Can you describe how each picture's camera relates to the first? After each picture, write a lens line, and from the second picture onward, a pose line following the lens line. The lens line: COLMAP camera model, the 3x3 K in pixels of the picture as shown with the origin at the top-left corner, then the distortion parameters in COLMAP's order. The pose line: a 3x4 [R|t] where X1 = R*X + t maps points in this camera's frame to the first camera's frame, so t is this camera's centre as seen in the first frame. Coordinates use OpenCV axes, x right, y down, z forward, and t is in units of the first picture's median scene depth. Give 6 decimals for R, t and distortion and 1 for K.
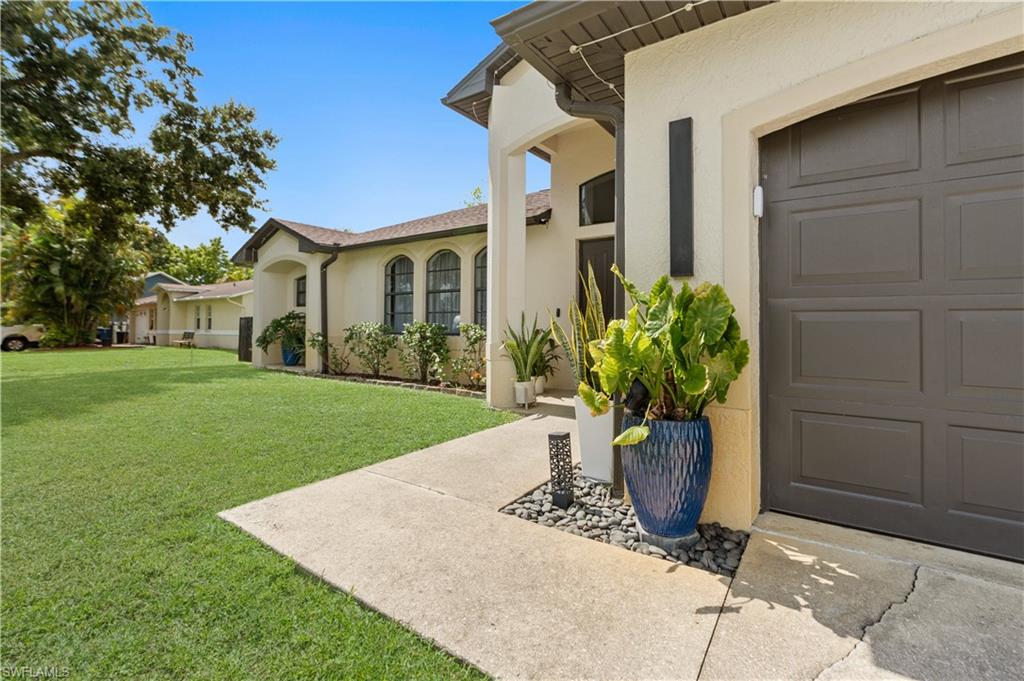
lens RADIAL K [[466.0, 0, 515.3], [0, 466.0, 322.9], [0, 0, 1]] dist [-0.001665, 0.000675]
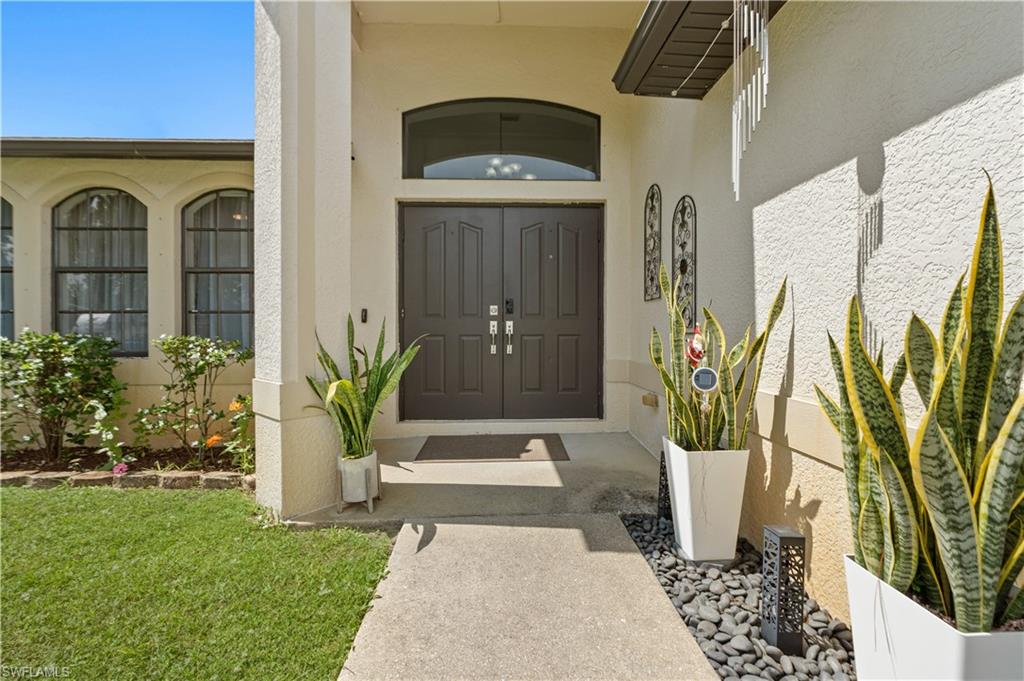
lens RADIAL K [[466.0, 0, 515.3], [0, 466.0, 322.9], [0, 0, 1]] dist [-0.001665, 0.000675]
pose [[0.798167, -0.010214, 0.602350, -0.114220], [-0.001203, 0.999827, 0.018548, -0.022621], [-0.602435, -0.015529, 0.798017, 0.370607]]
